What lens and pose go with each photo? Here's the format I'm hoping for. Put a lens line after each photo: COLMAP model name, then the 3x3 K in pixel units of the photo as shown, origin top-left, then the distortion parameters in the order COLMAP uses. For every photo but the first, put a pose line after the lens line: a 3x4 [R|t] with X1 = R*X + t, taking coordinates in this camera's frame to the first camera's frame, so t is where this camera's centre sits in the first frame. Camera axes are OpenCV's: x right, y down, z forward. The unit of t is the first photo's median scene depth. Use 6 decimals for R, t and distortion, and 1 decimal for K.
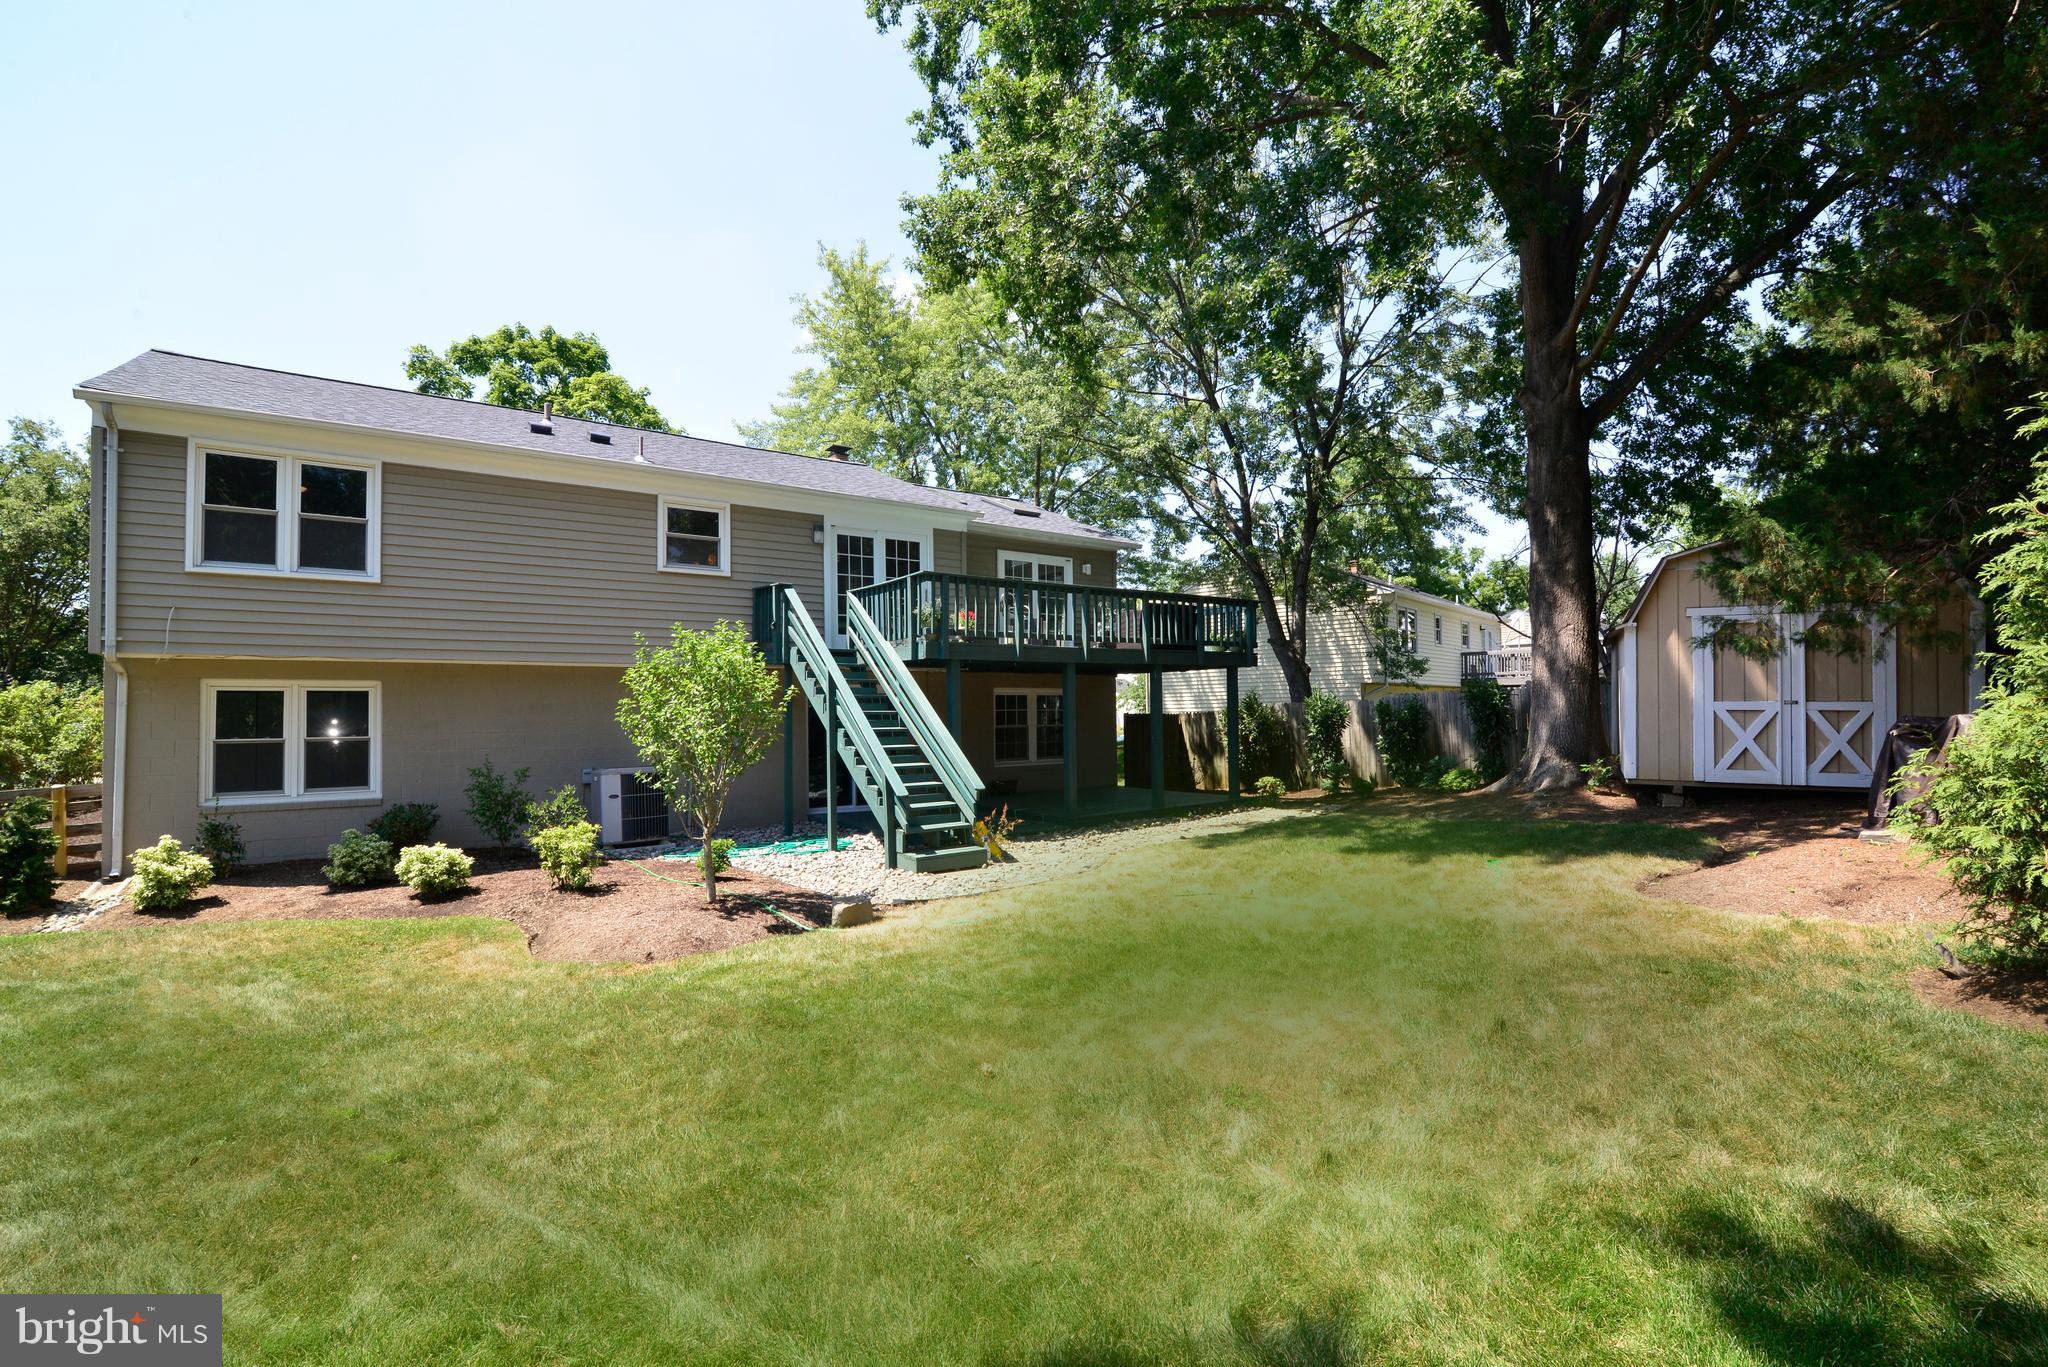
lens RADIAL K [[937.3, 0, 1019.5], [0, 937.3, 689.5], [0, 0, 1]] dist [-0.017006, 0.000275]
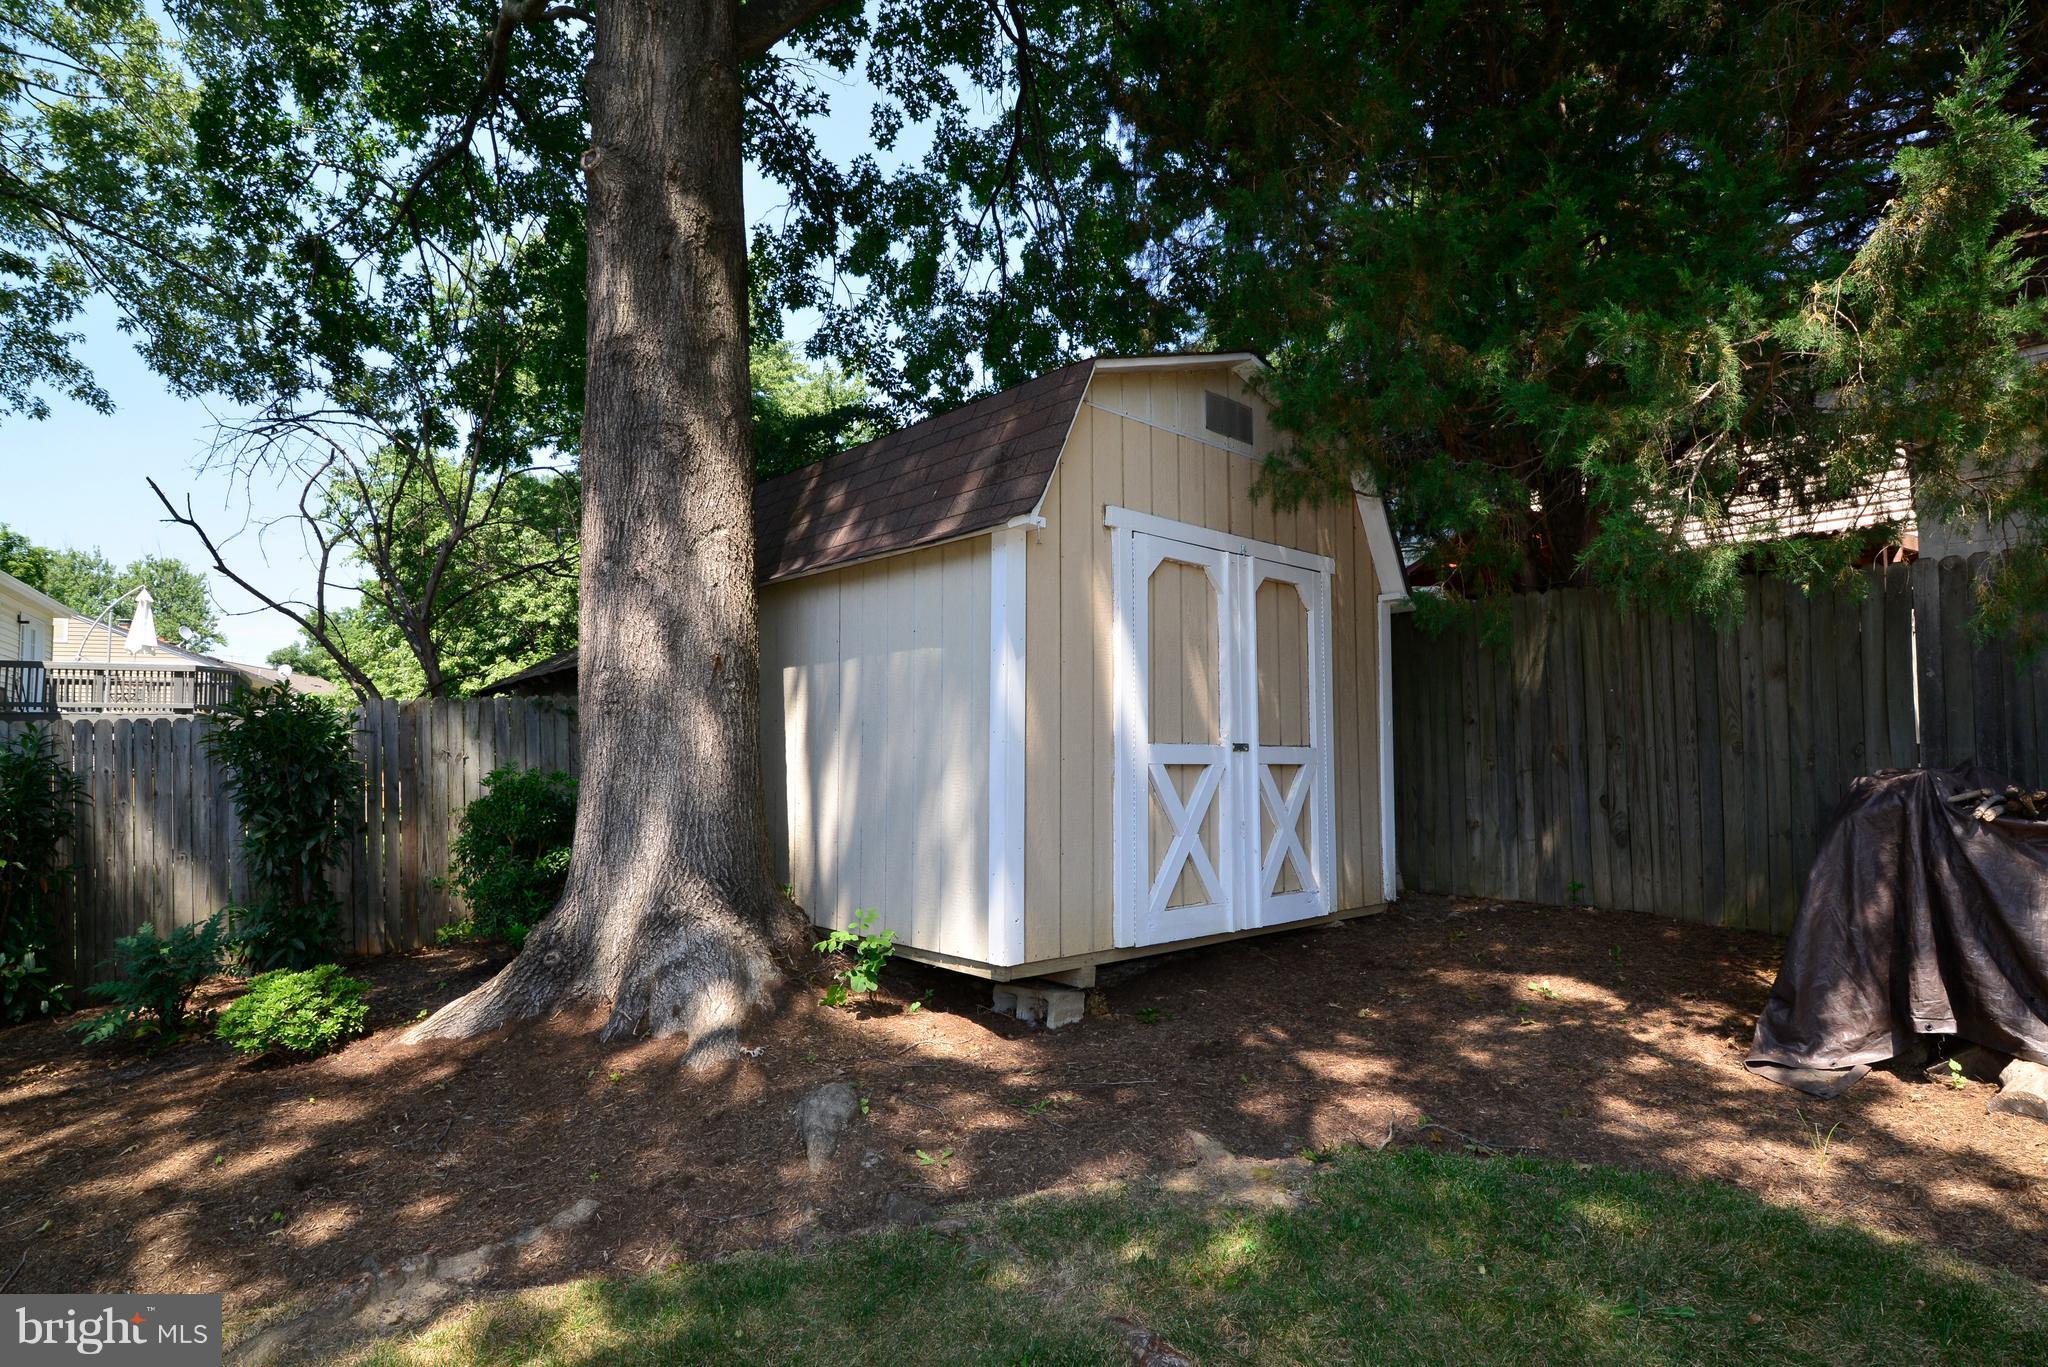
lens RADIAL K [[1054.3, 0, 1024.0], [0, 1054.3, 683.5], [0, 0, 1]] dist [-0.004399, 0.000185]
pose [[0.294091, 0.062837, 0.953710, 0.241629], [-0.017686, 0.998023, -0.060303, 0.012371], [-0.955614, 0.000867, 0.294621, 0.762075]]
